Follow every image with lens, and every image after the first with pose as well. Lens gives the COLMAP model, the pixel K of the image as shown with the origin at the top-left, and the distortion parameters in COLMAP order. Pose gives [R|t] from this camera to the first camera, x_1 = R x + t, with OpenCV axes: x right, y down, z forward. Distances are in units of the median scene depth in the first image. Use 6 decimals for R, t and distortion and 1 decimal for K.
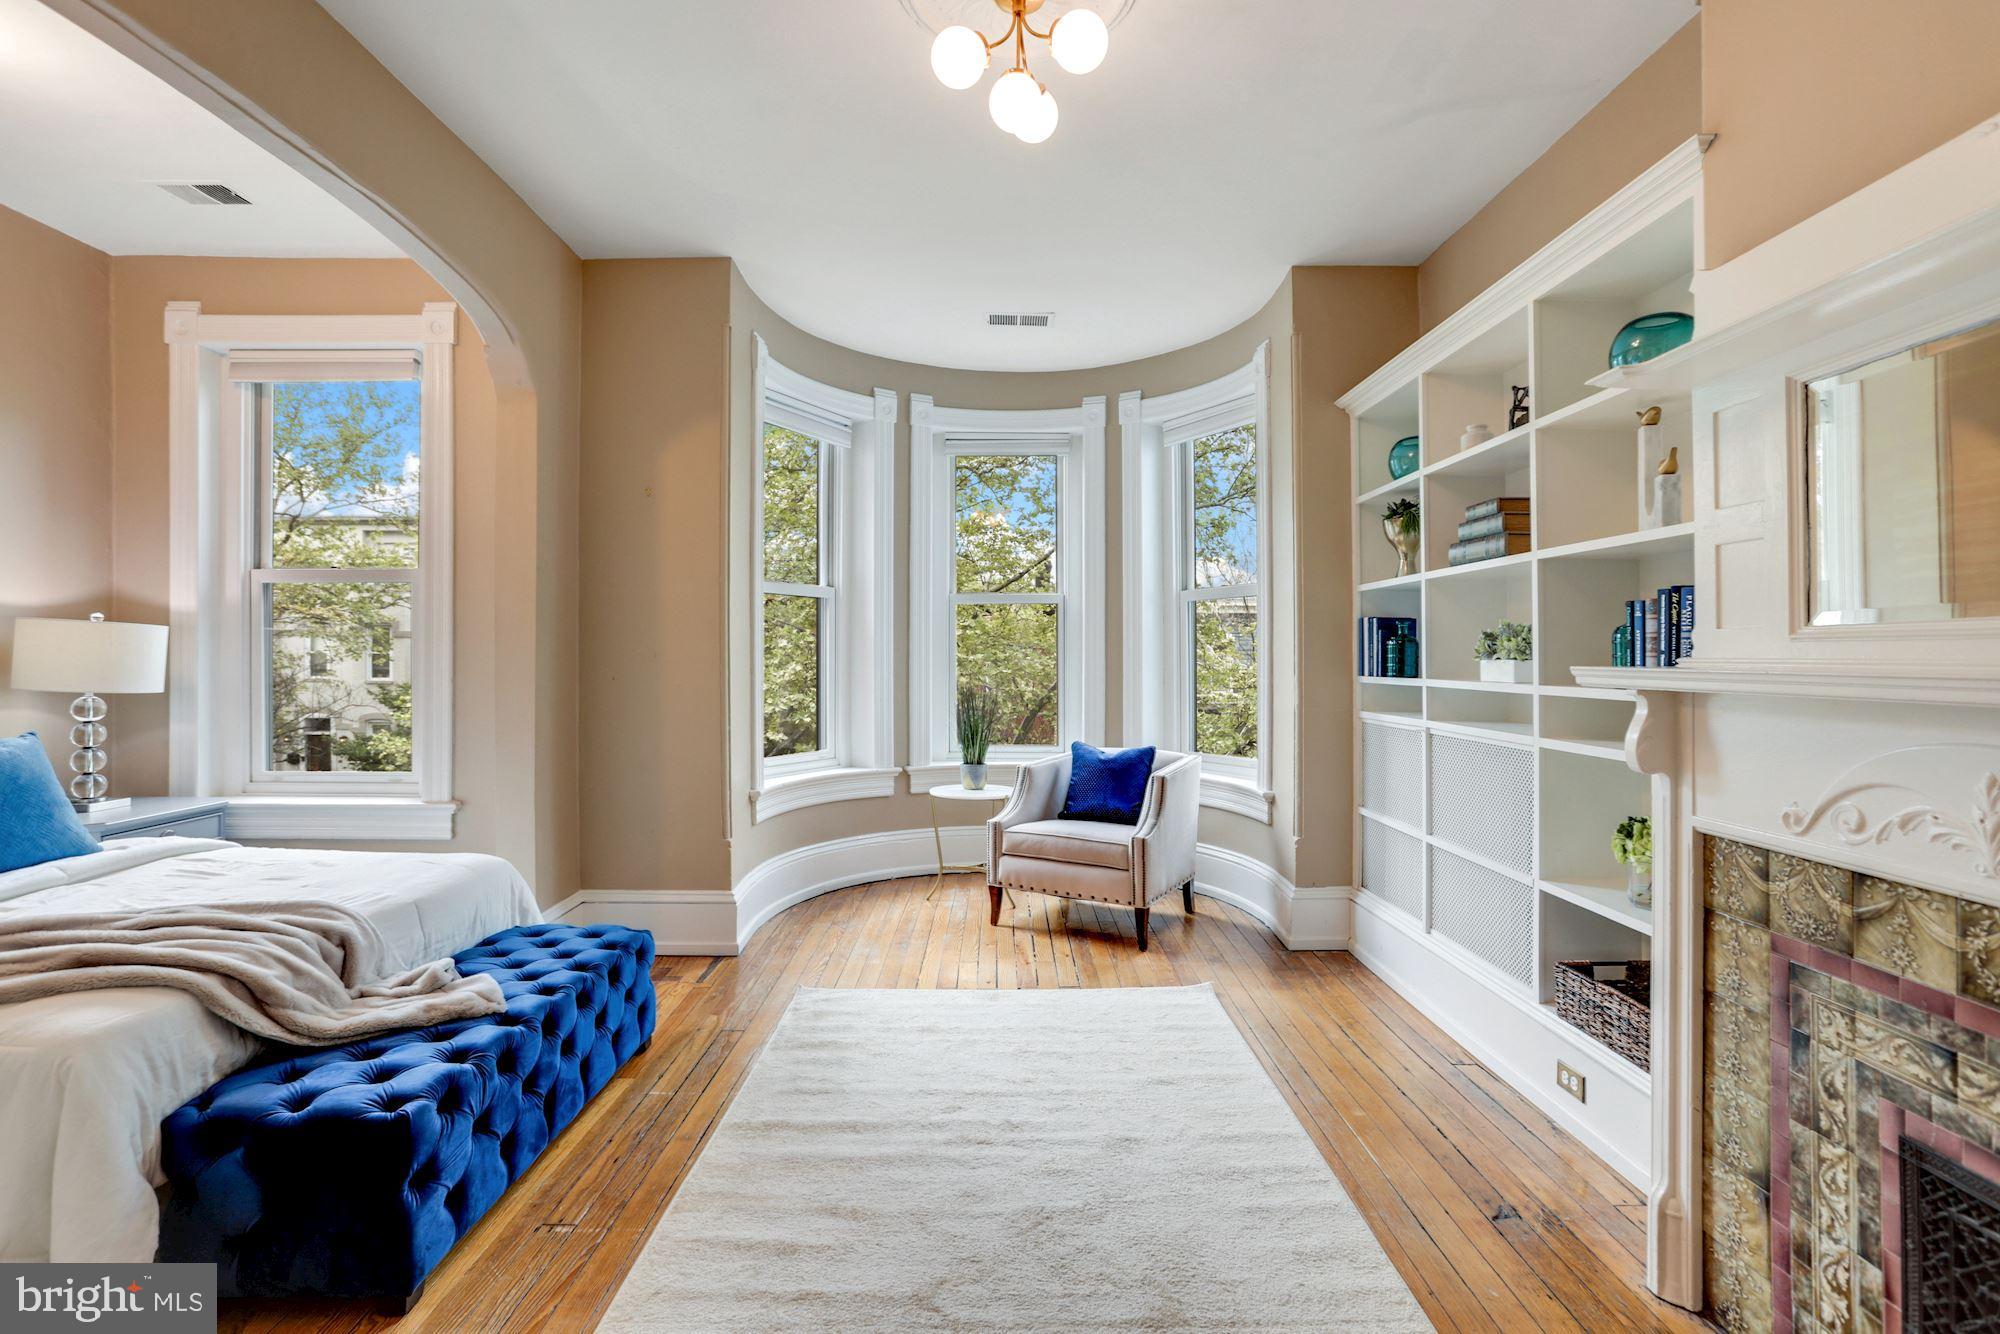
lens RADIAL K [[913.7, 0, 997.5], [0, 913.7, 660.0], [0, 0, 1]] dist [-0.002403, 0.001484]
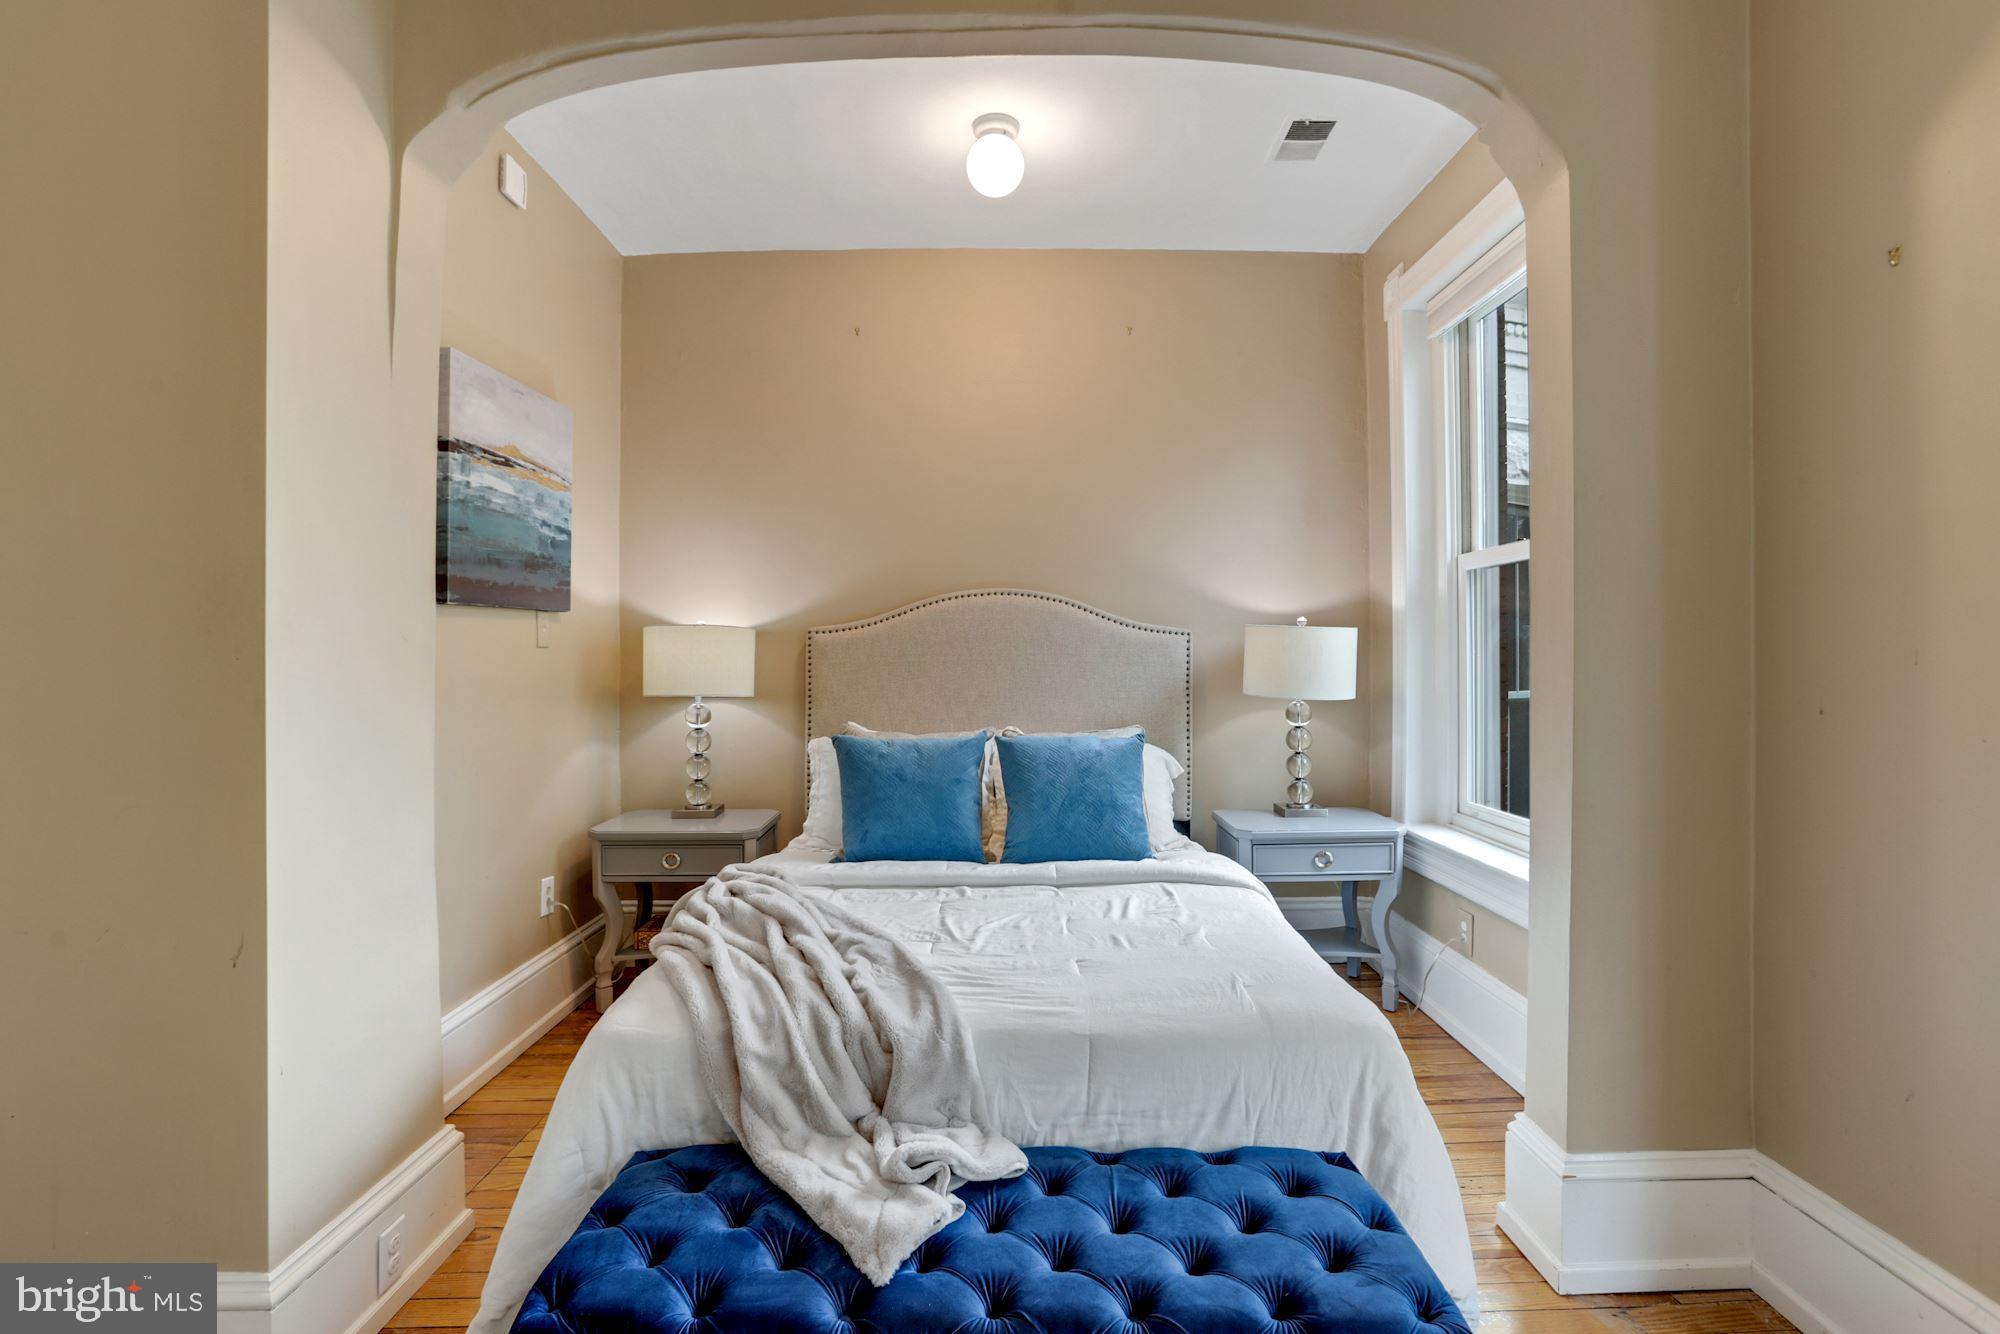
lens RADIAL K [[913.7, 0, 995.4], [0, 913.7, 652.0], [0, 0, 1]] dist [-0.002403, 0.001484]
pose [[-0.014907, -0.017134, -0.999742, 0.017522], [0.004309, 0.999843, -0.017200, 0.001645], [0.999880, -0.004564, -0.014831, 0.682340]]
